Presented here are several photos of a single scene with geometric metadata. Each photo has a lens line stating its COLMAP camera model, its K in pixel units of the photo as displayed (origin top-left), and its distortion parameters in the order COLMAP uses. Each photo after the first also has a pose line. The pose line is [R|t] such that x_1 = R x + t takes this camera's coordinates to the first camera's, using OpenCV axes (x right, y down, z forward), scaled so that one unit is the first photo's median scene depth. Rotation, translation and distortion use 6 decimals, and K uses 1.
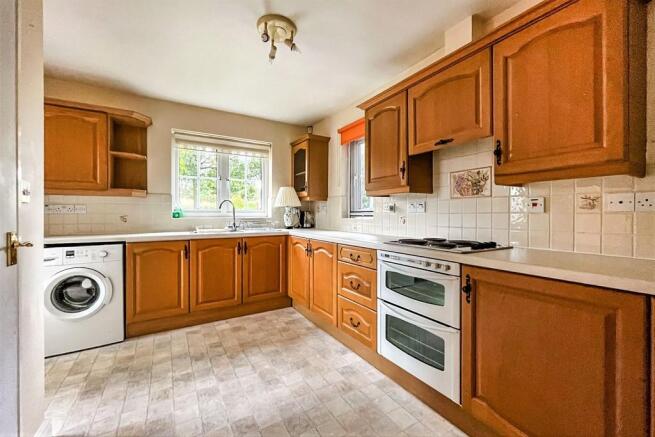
lens RADIAL K [[267.5, 0, 327.1], [0, 267.5, 214.3], [0, 0, 1]] dist [-0.000844, -0.000395]
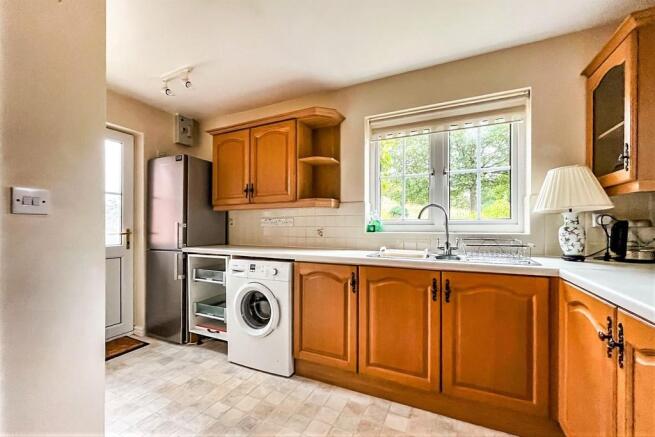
lens RADIAL K [[267.5, 0, 327.5], [0, 267.5, 225.4], [0, 0, 1]] dist [-0.000844, -0.000395]
pose [[0.540238, -0.003199, -0.841506, 0.015297], [-0.000136, 0.999992, -0.003889, -0.002653], [0.841512, 0.002215, 0.540233, 0.534038]]
